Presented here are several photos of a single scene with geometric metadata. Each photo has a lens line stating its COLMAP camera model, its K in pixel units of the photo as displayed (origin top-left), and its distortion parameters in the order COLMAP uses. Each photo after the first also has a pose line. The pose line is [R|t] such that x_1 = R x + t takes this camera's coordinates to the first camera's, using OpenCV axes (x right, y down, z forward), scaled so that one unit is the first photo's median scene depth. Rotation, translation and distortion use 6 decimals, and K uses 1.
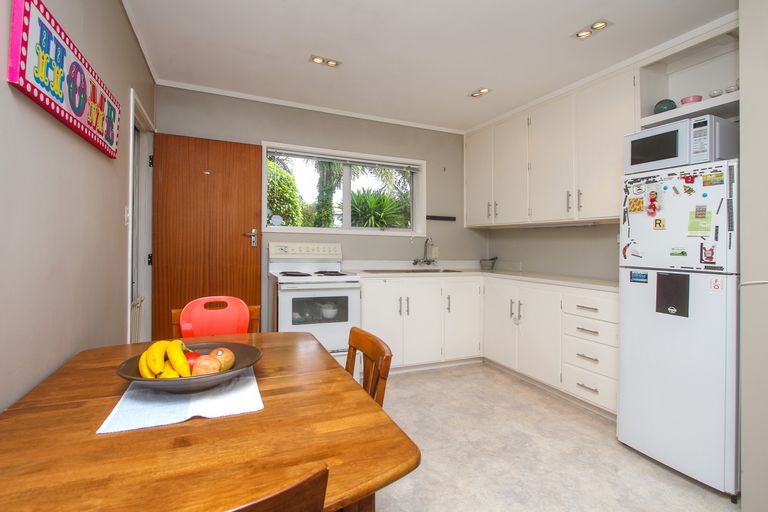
lens RADIAL K [[376.2, 0, 395.1], [0, 376.2, 239.5], [0, 0, 1]] dist [-0.010554, 0.000900]
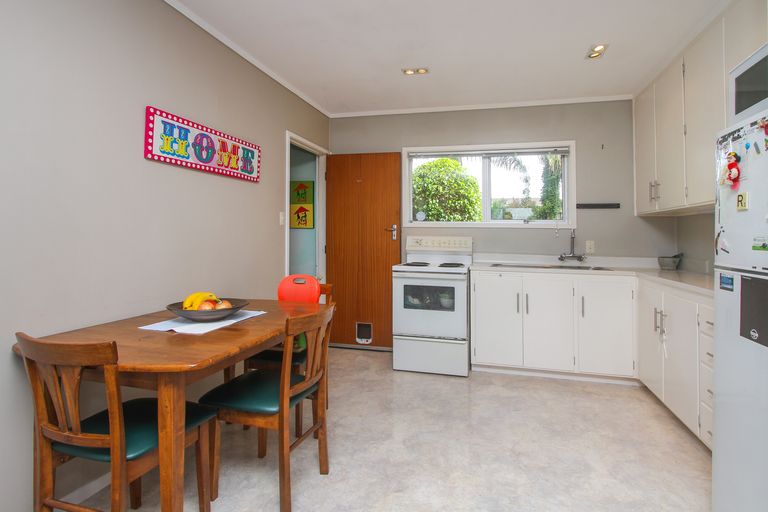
lens RADIAL K [[376.2, 0, 372.4], [0, 376.2, 237.9], [0, 0, 1]] dist [-0.010554, 0.000900]
pose [[0.779604, -0.004764, -0.626254, 0.323151], [0.010789, 0.999925, 0.005823, 0.005882], [0.626180, -0.011296, 0.779597, 0.044755]]
